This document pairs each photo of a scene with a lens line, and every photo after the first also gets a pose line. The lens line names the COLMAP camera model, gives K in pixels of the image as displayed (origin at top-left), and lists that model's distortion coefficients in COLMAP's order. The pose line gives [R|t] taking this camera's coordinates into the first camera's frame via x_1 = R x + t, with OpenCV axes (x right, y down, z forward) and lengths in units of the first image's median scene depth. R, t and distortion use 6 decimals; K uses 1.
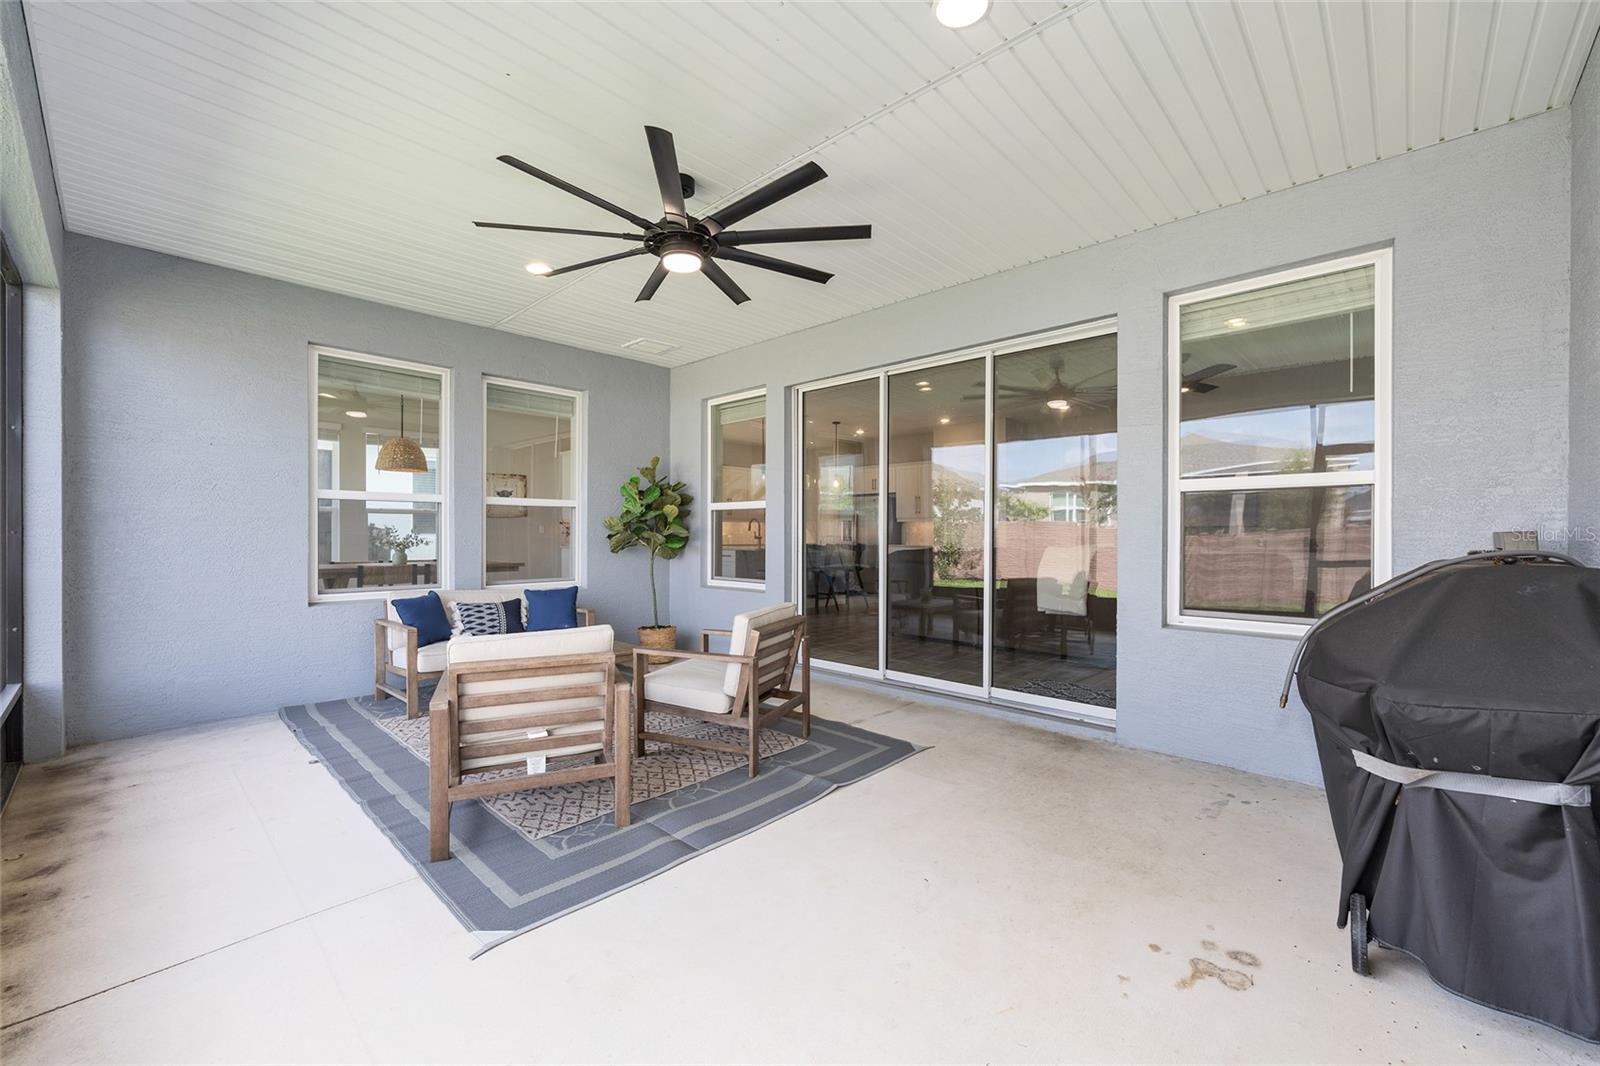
lens RADIAL K [[643.9, 0, 807.1], [0, 643.9, 532.4], [0, 0, 1]] dist [-0.002387, 0.000964]
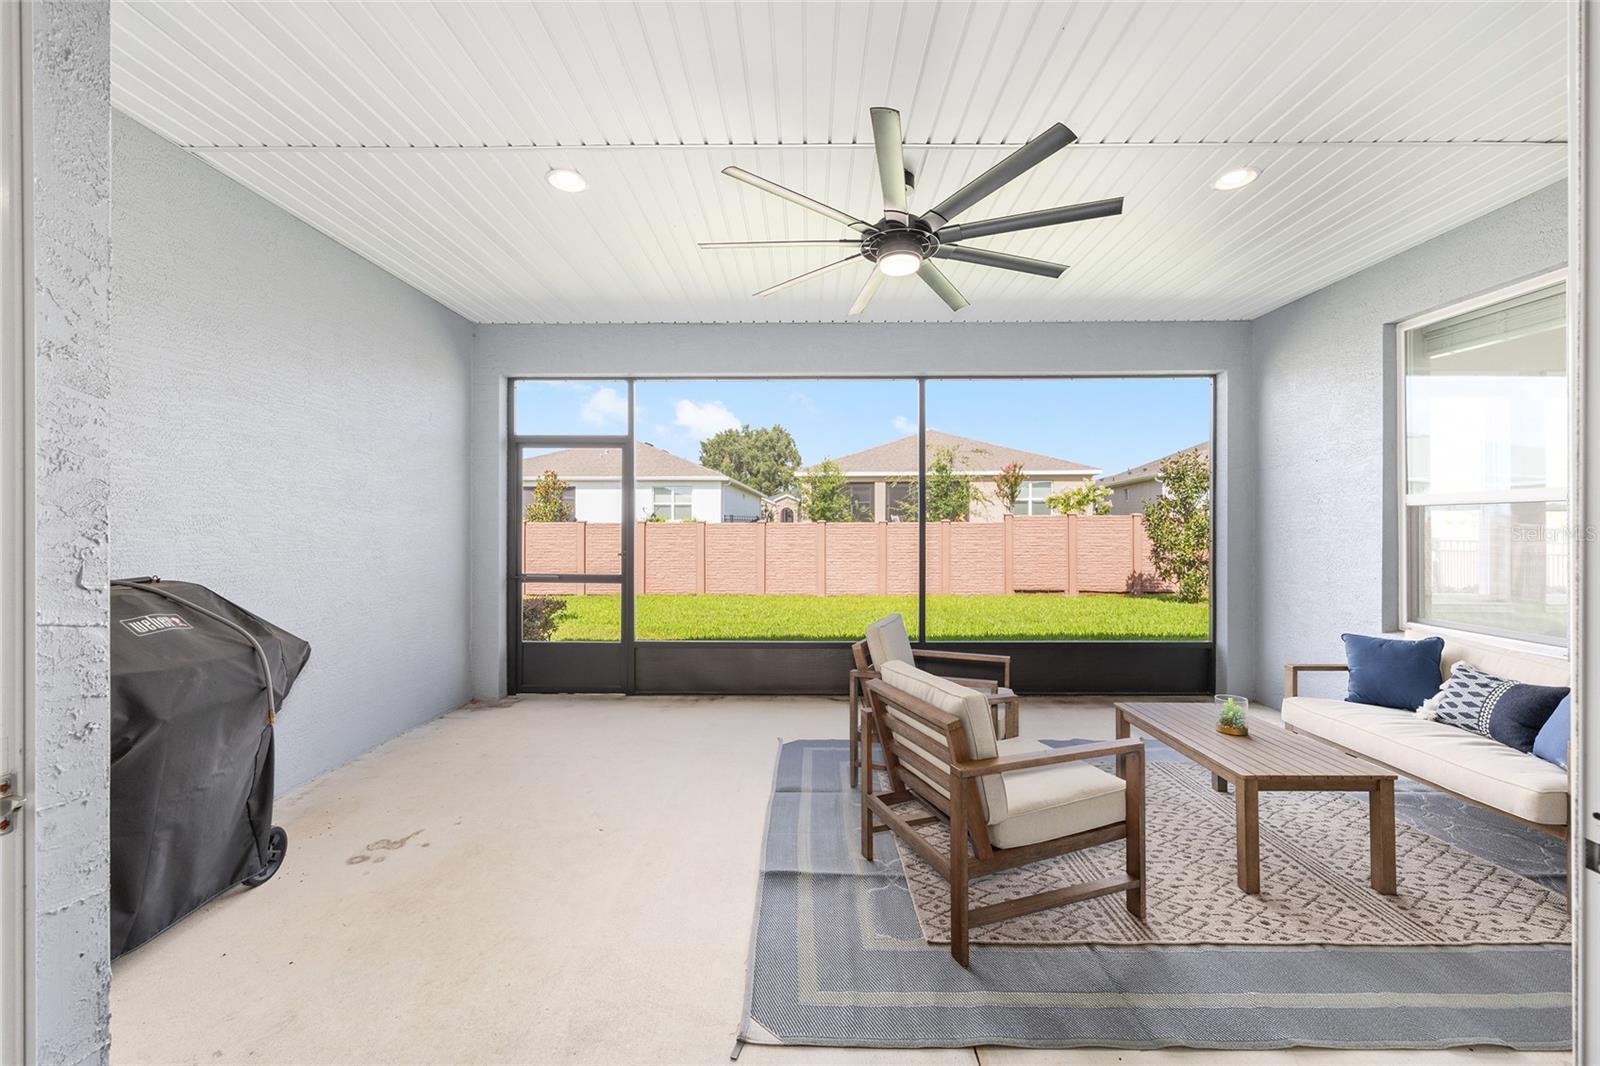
lens RADIAL K [[643.9, 0, 798.0], [0, 643.9, 530.3], [0, 0, 1]] dist [-0.002387, 0.000964]
pose [[-0.741044, 0.005335, -0.671436, 0.363831], [0.003351, 0.999985, 0.004248, -0.026812], [0.671448, 0.000898, -0.741051, 1.063374]]
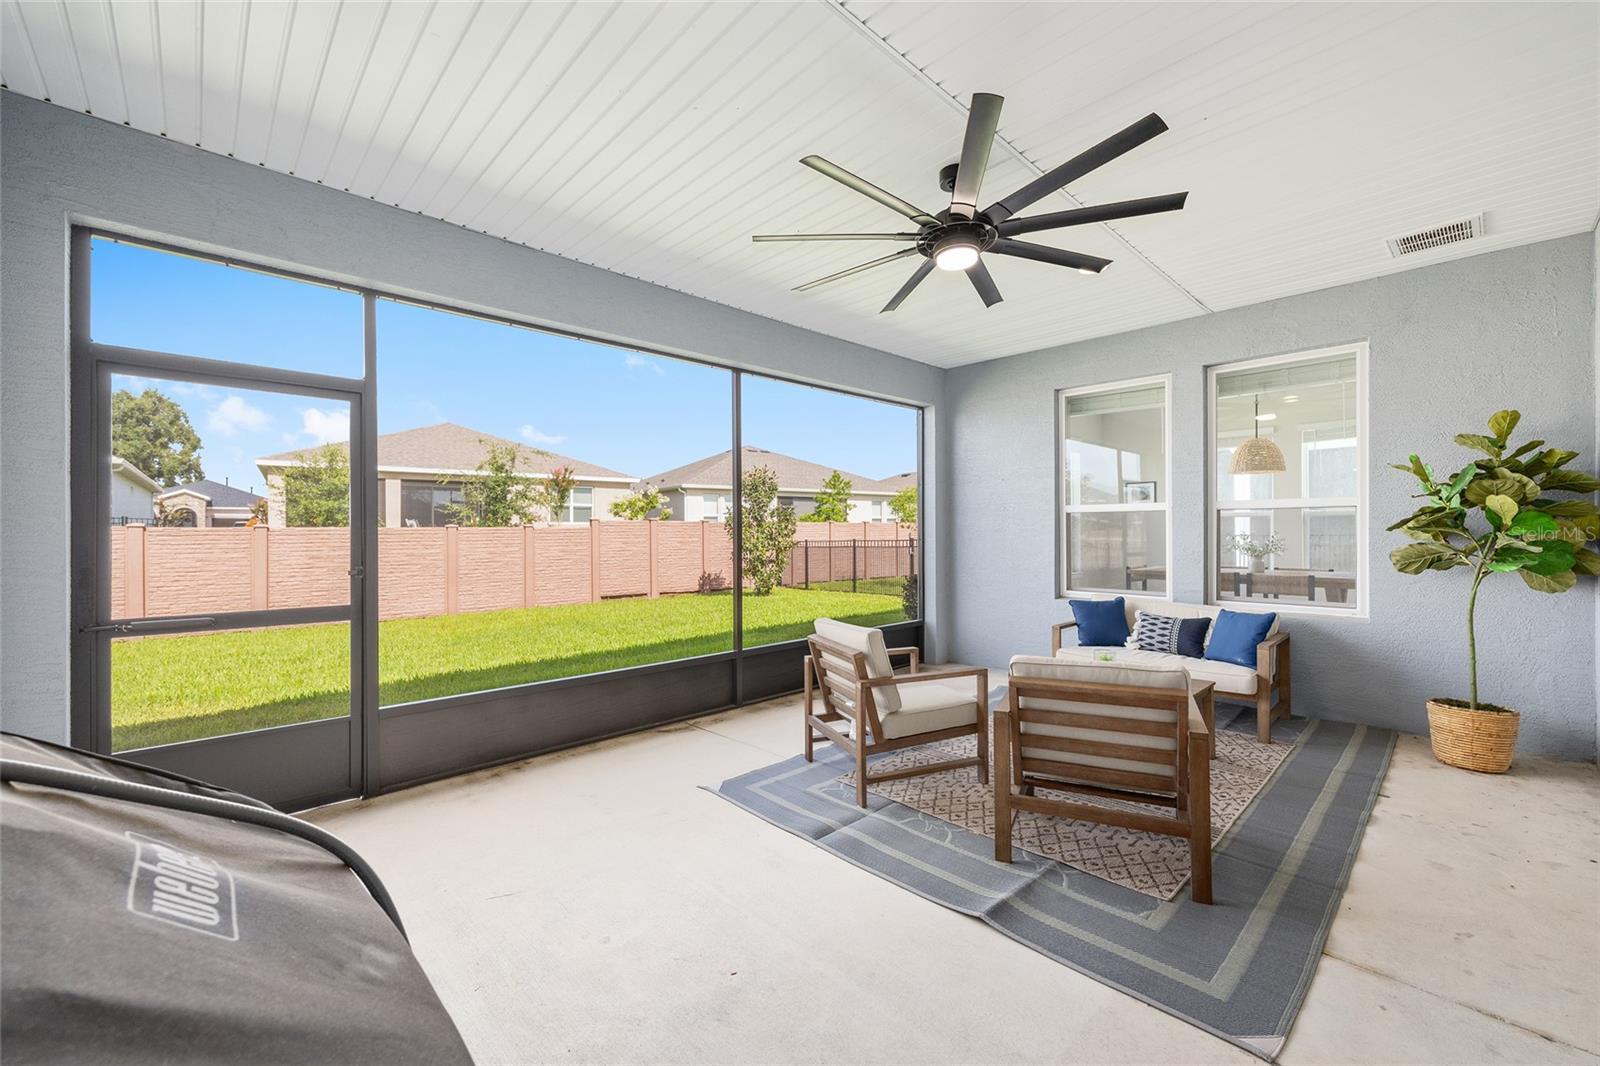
lens RADIAL K [[643.9, 0, 803.7], [0, 643.9, 530.3], [0, 0, 1]] dist [-0.002387, 0.000964]
pose [[-0.057937, -0.001674, -0.998319, 0.499050], [0.008088, 0.999965, -0.002146, -0.020451], [0.998288, -0.008199, -0.057921, 0.553879]]
